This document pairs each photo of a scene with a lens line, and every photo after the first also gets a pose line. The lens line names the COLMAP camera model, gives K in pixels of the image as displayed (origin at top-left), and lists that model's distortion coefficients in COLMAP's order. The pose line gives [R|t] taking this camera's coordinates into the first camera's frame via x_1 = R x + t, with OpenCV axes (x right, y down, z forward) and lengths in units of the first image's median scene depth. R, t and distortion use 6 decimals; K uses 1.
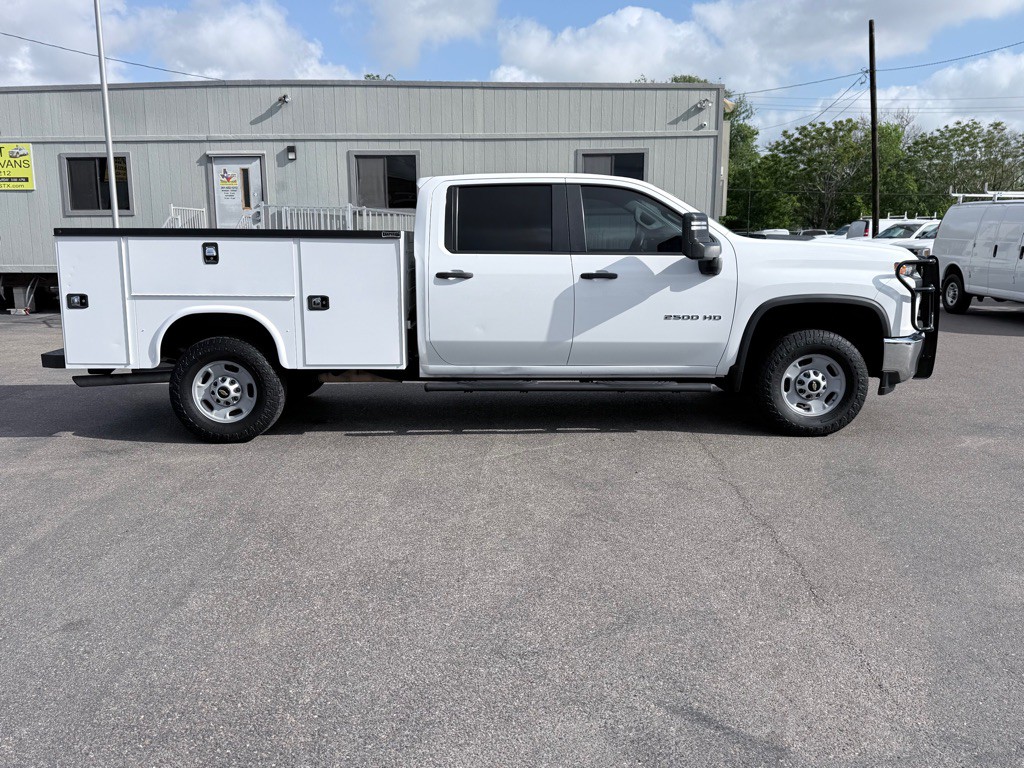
lens RADIAL K [[856.6, 0, 512.0], [0, 856.6, 384.0], [0, 0, 1]] dist [0.124718, -0.180043]
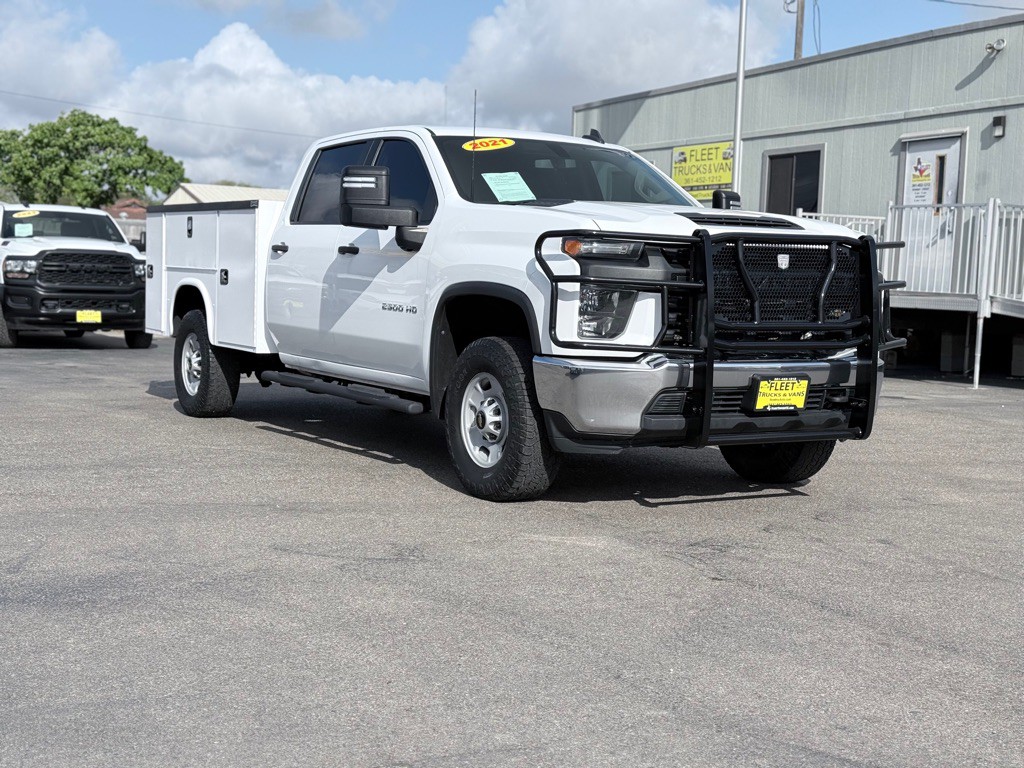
lens RADIAL K [[1440.5, 0, 512.0], [0, 1440.5, 384.0], [0, 0, 1]] dist [0.122950, -0.063438]
pose [[0.508800, 0.086053, -0.856573, 0.508212], [-0.178257, 0.983959, -0.007033, -0.008322], [0.842227, 0.156268, 0.515978, 0.172882]]
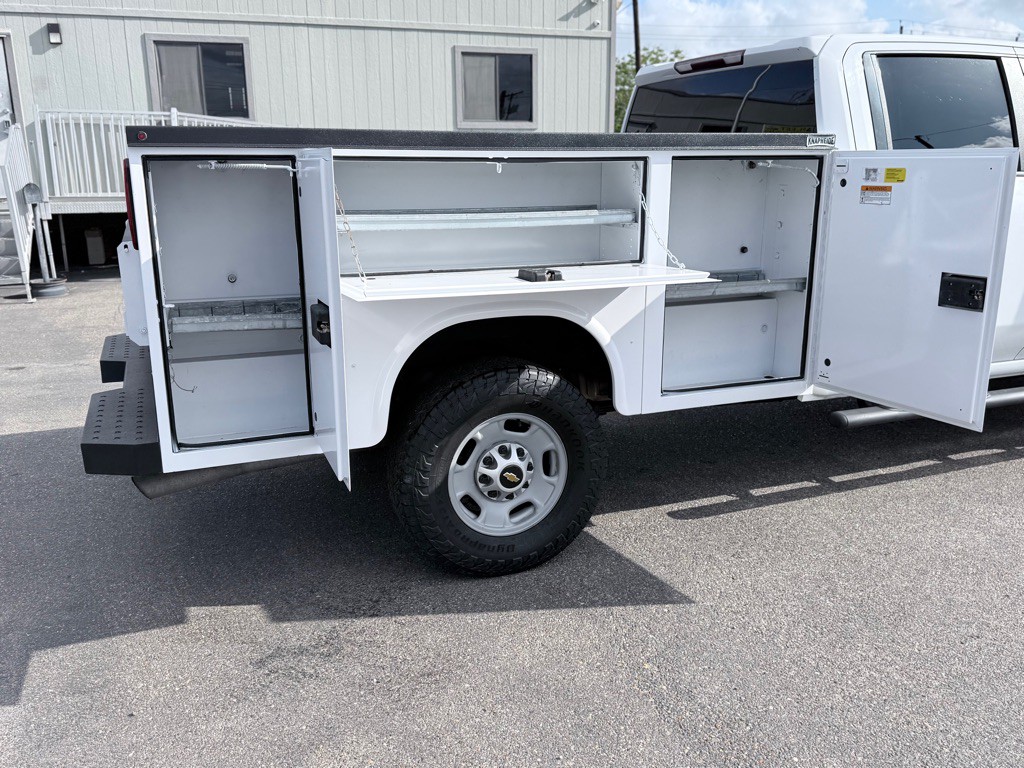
lens RADIAL K [[867.7, 0, 512.0], [0, 867.7, 384.0], [0, 0, 1]] dist [0.070028, -0.096016]
pose [[0.929520, -0.094699, 0.356406, -0.193506], [0.065713, 0.993532, 0.092604, -0.033625], [-0.362871, -0.062657, 0.929731, 0.213534]]
